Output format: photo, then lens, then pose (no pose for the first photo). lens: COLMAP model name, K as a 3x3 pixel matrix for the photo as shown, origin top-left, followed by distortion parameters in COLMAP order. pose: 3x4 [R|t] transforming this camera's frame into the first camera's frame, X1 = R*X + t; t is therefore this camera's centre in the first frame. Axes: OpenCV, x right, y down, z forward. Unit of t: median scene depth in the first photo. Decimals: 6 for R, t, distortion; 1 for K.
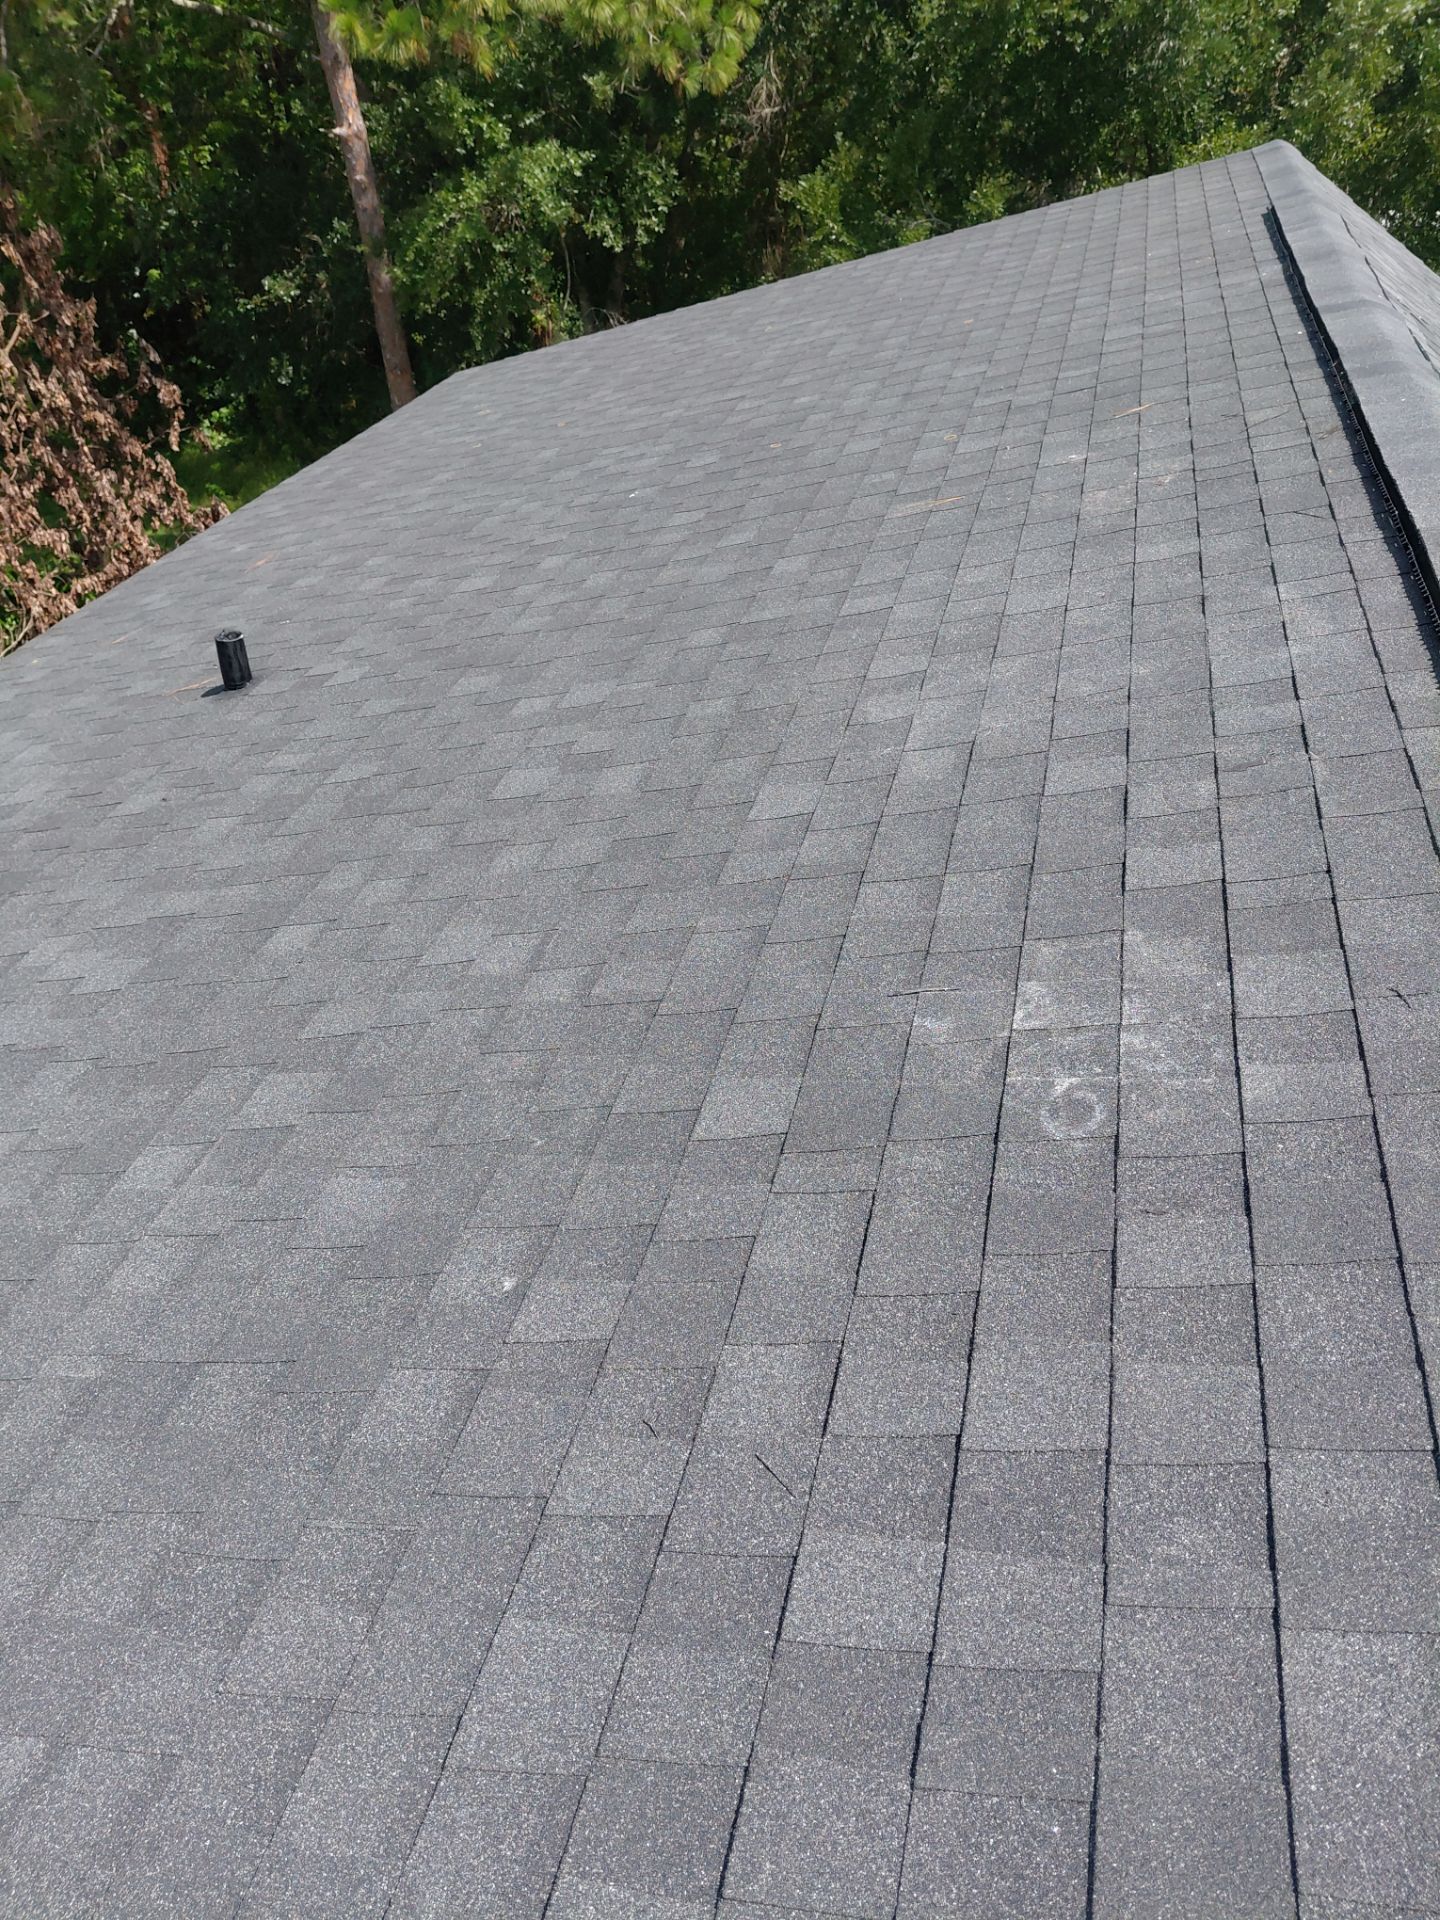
lens RADIAL K [[1413.9, 0, 720.0], [0, 1413.9, 960.0], [0, 0, 1]] dist [-0.005436, -0.021668]
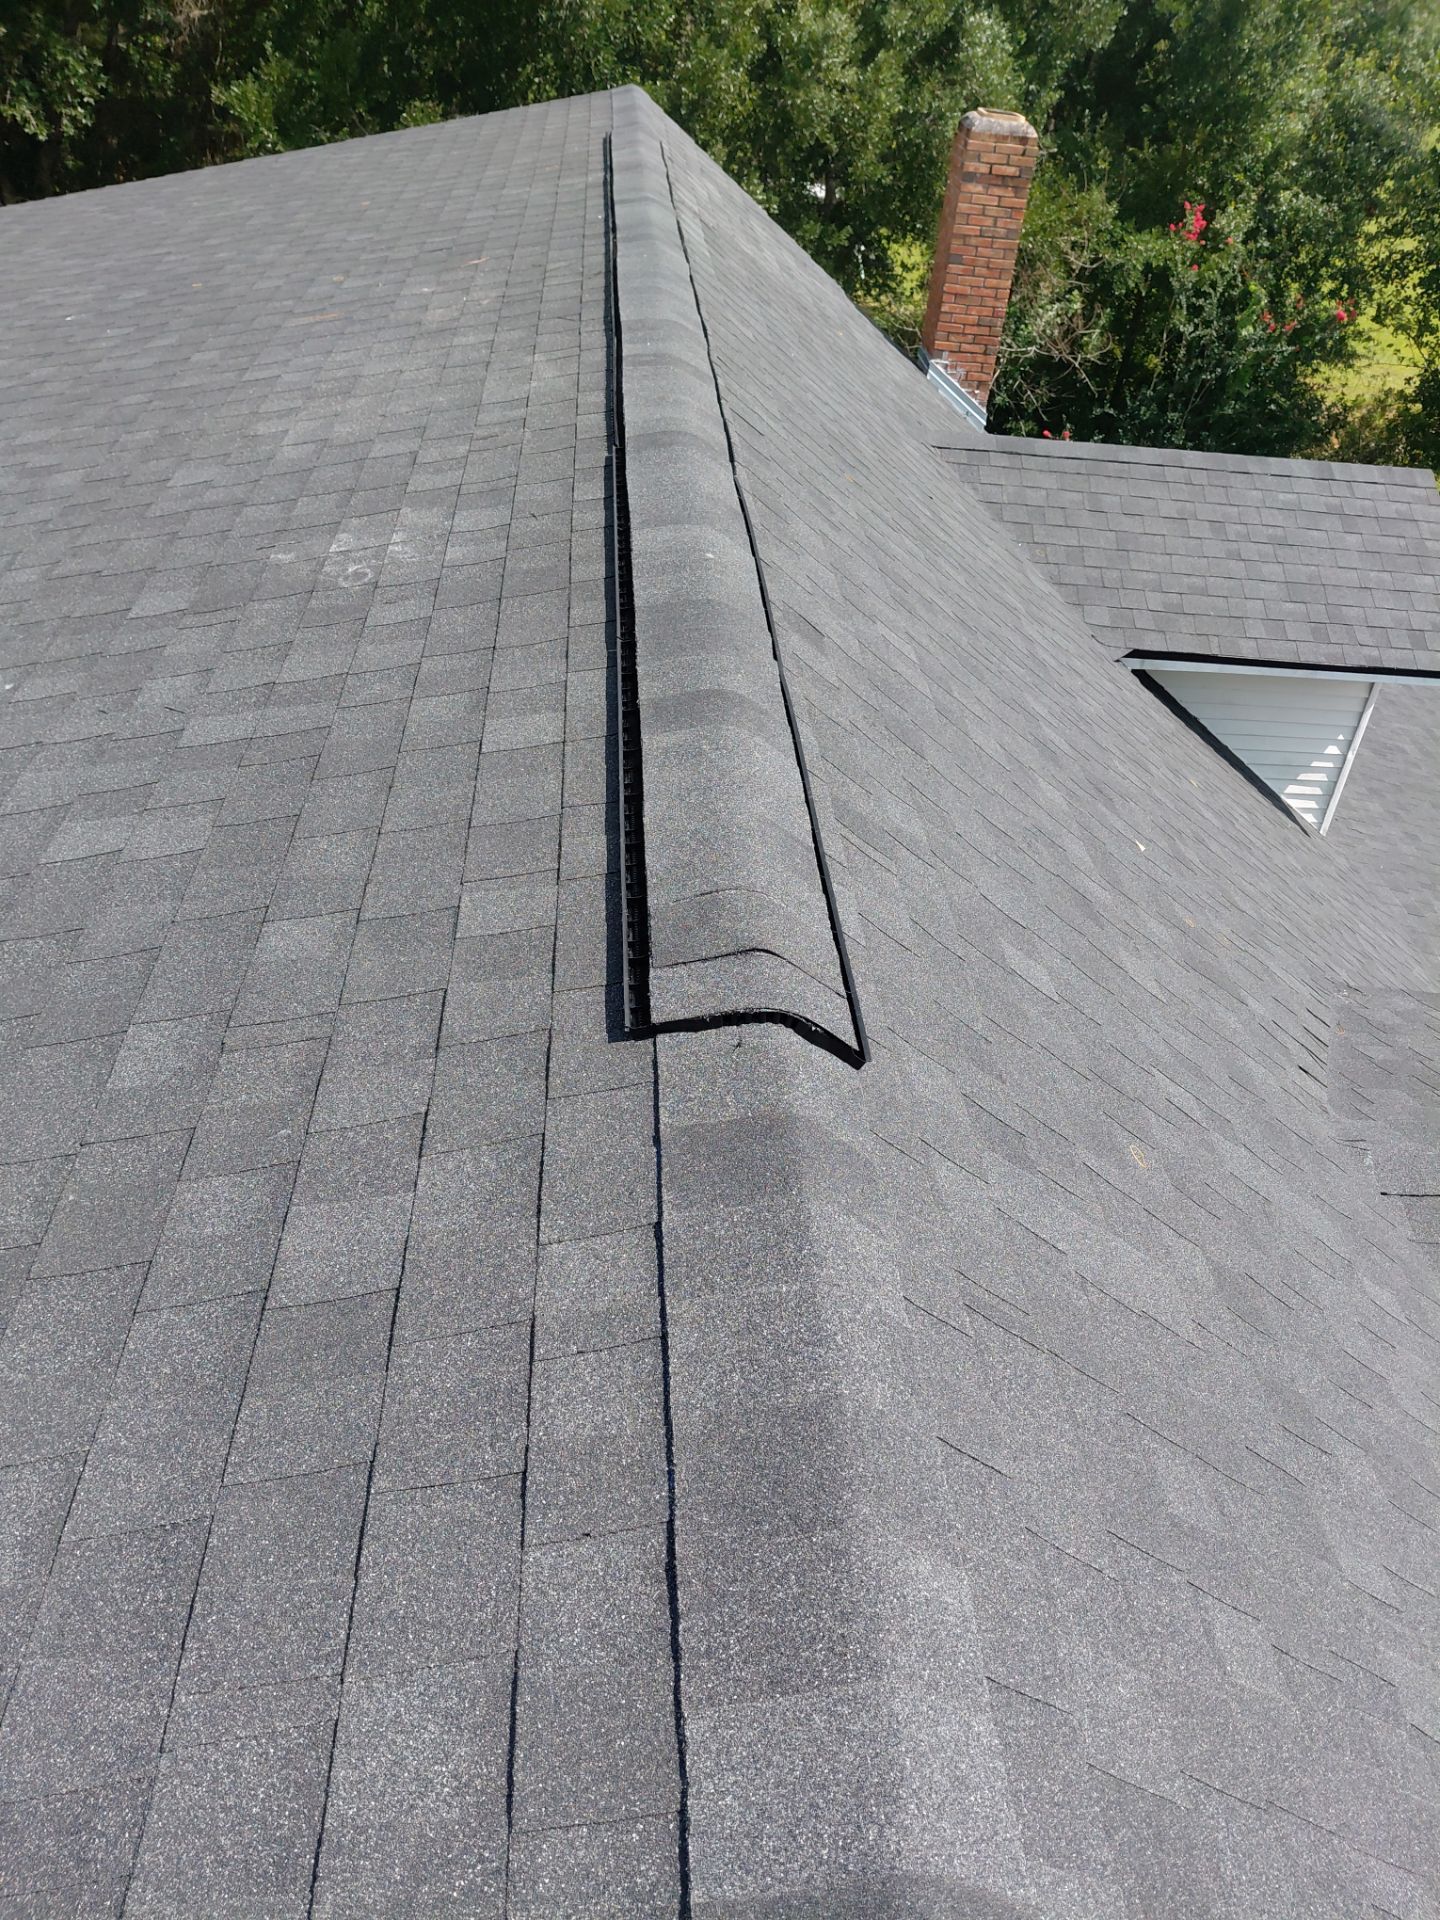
lens RADIAL K [[1427.8, 0, 720.0], [0, 1427.8, 960.0], [0, 0, 1]] dist [0.005817, 0.008680]
pose [[0.943880, -0.074924, 0.321678, 0.023086], [0.068368, 0.997158, 0.031646, 0.183223], [-0.323135, -0.007878, 0.946320, -0.271754]]
